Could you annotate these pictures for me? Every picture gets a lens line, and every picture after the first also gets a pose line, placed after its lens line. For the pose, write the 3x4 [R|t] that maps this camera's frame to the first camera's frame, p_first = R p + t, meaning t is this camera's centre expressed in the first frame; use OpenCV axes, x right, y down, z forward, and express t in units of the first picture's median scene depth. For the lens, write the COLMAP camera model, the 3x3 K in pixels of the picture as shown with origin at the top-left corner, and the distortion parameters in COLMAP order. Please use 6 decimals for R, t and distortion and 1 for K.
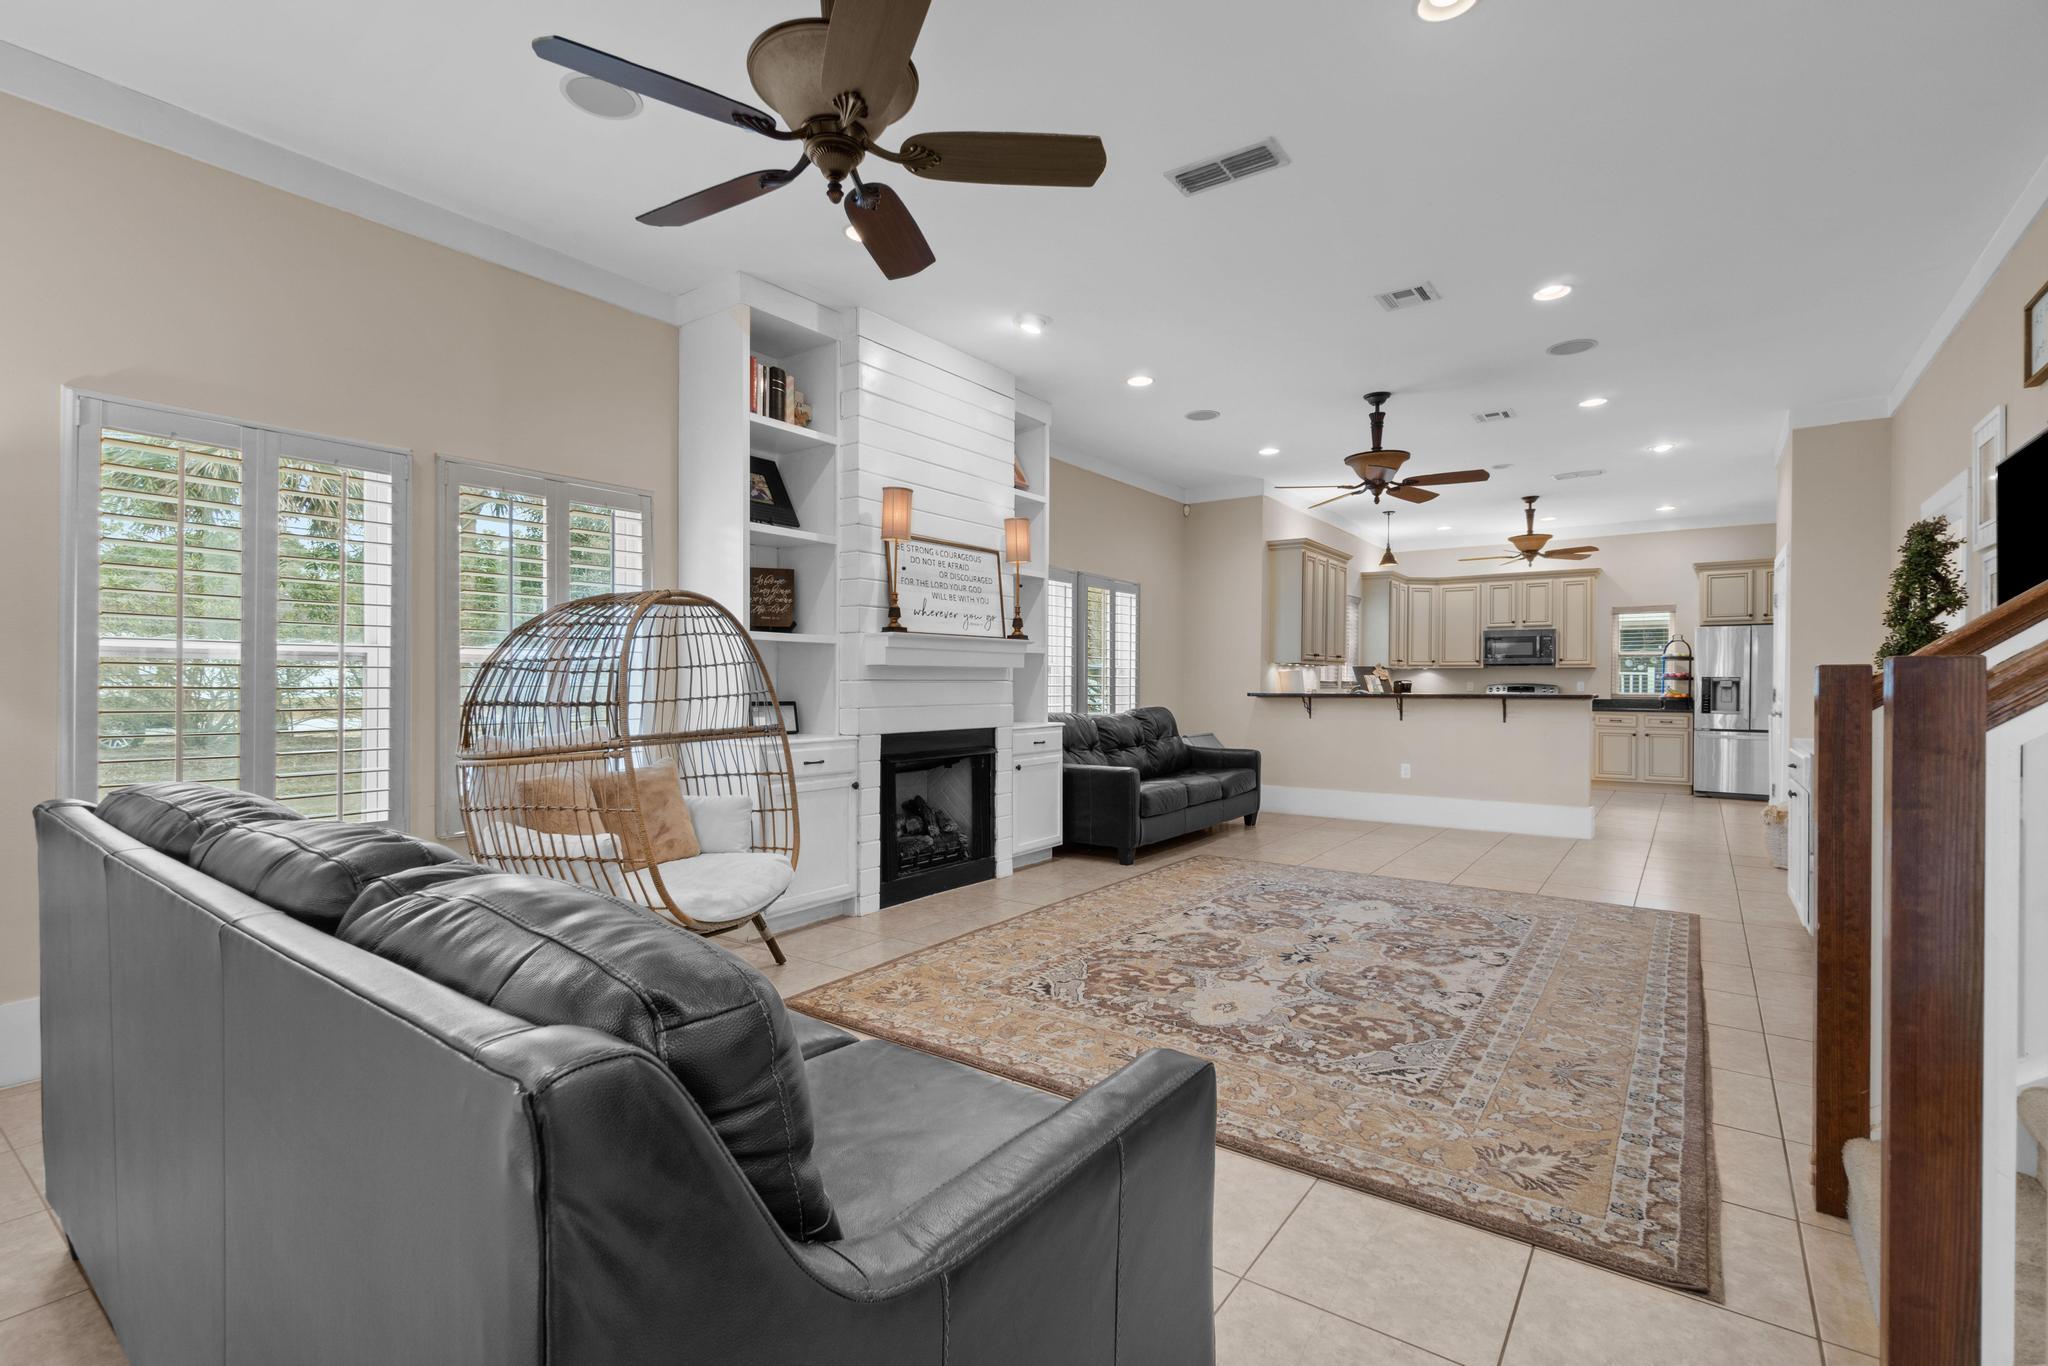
lens RADIAL K [[913.7, 0, 1024.0], [0, 913.7, 683.0], [0, 0, 1]] dist [-0.001723, -0.000228]
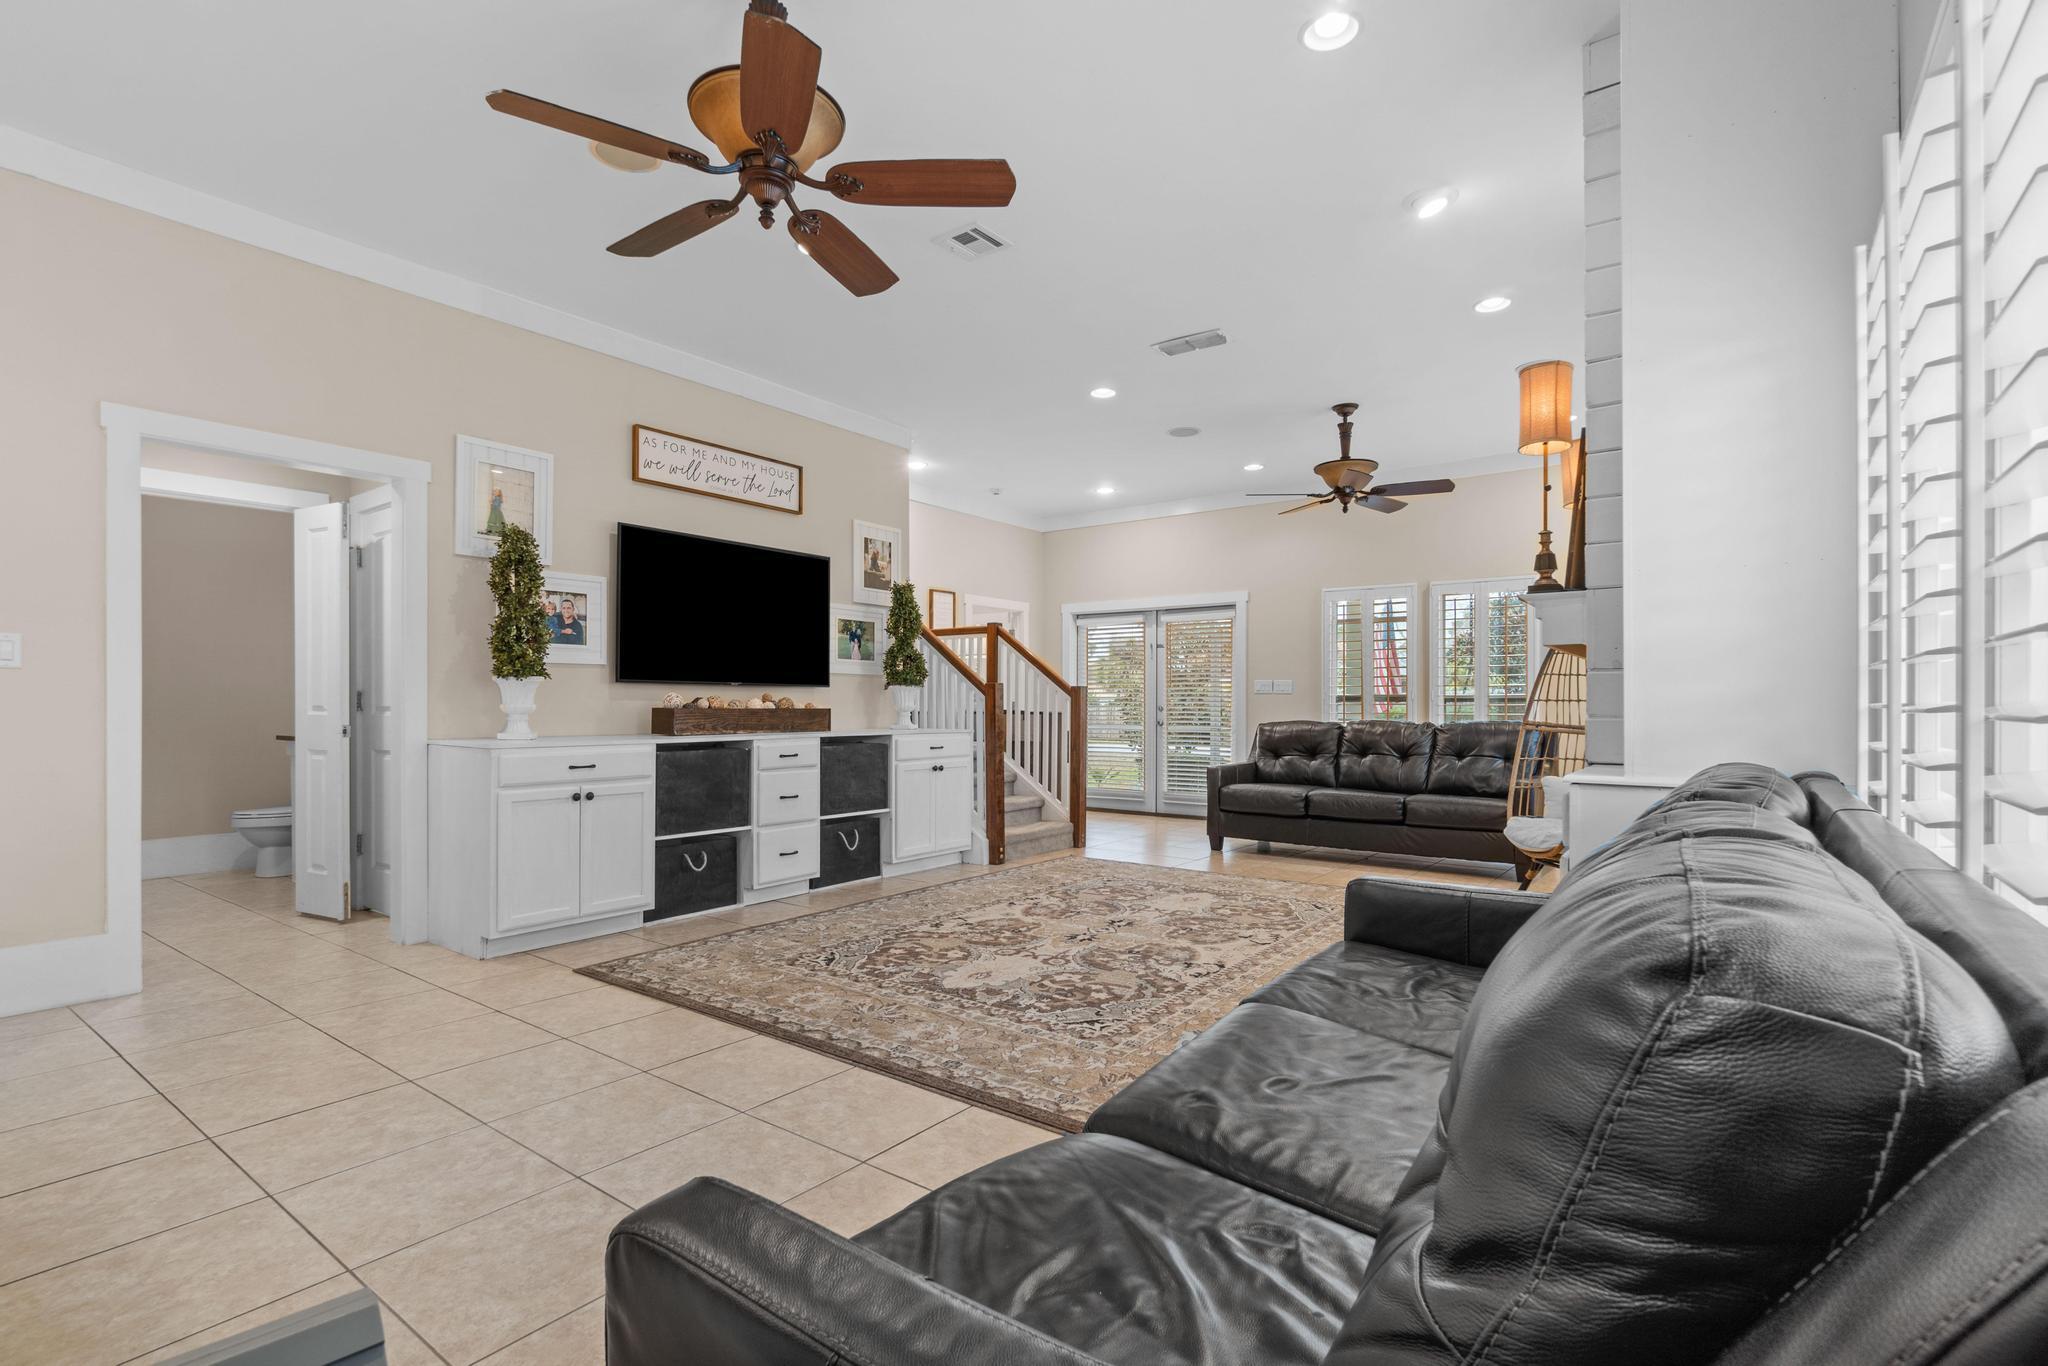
lens RADIAL K [[987.2, 0, 1010.9], [0, 987.2, 682.1], [0, 0, 1]] dist [-0.000924, 0.000301]
pose [[-0.999874, -0.004899, 0.015124, 0.397257], [-0.005212, 0.999772, -0.020703, 0.022283], [-0.015019, -0.020779, -0.999671, 2.126162]]
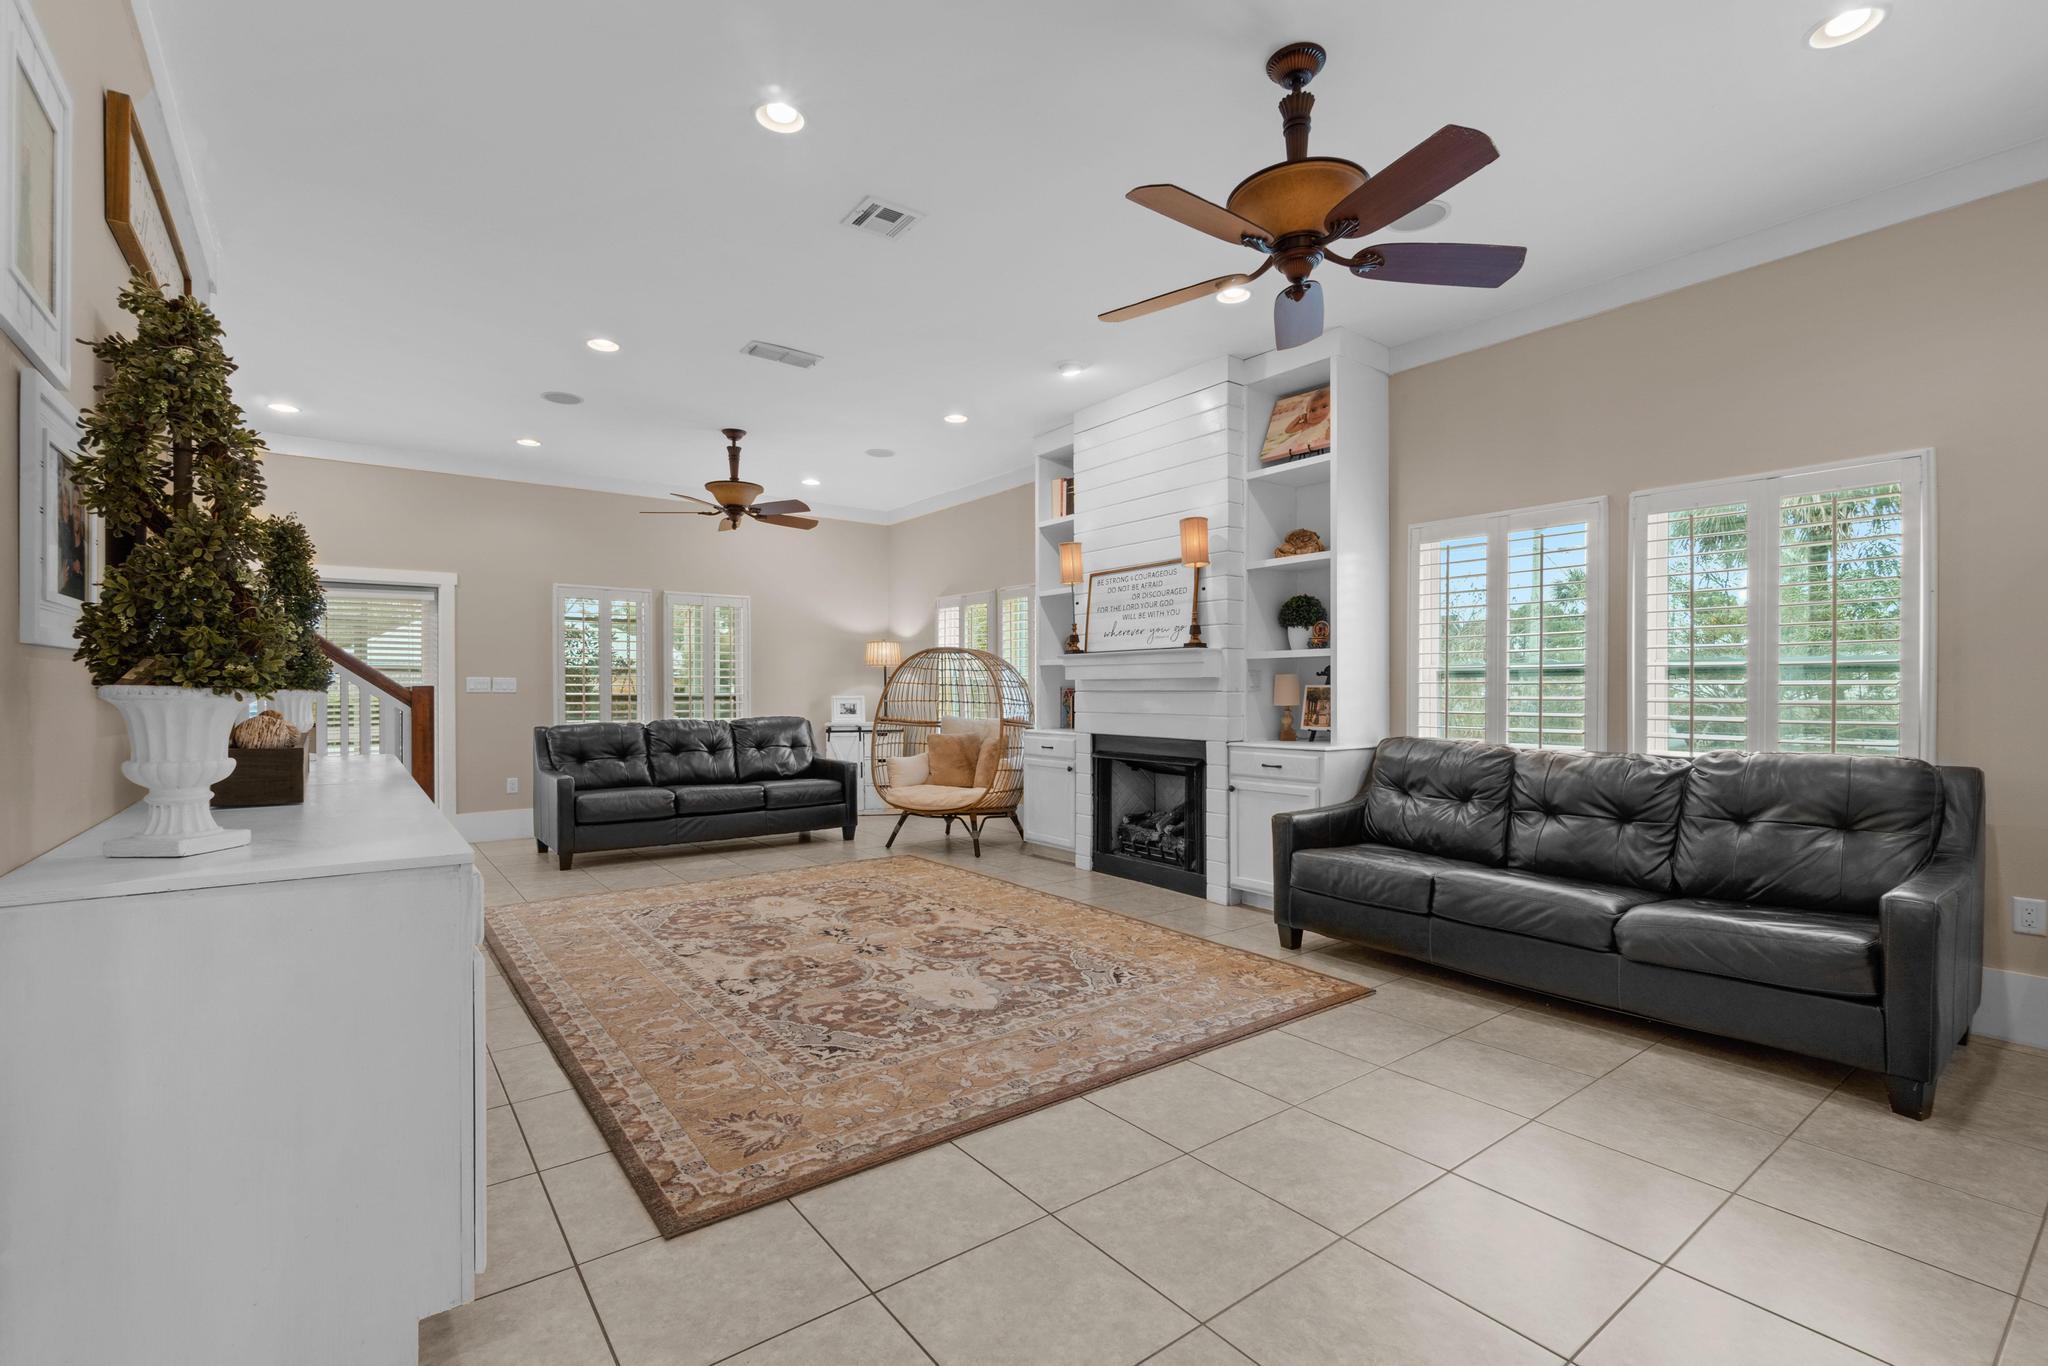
lens RADIAL K [[913.7, 0, 1024.0], [0, 913.7, 683.0], [0, 0, 1]] dist [-0.001723, -0.000228]
pose [[-0.283619, -0.005829, -0.958919, 1.269856], [0.001326, 0.999978, -0.006471, -0.007049], [0.958936, -0.003107, -0.283605, 1.472879]]
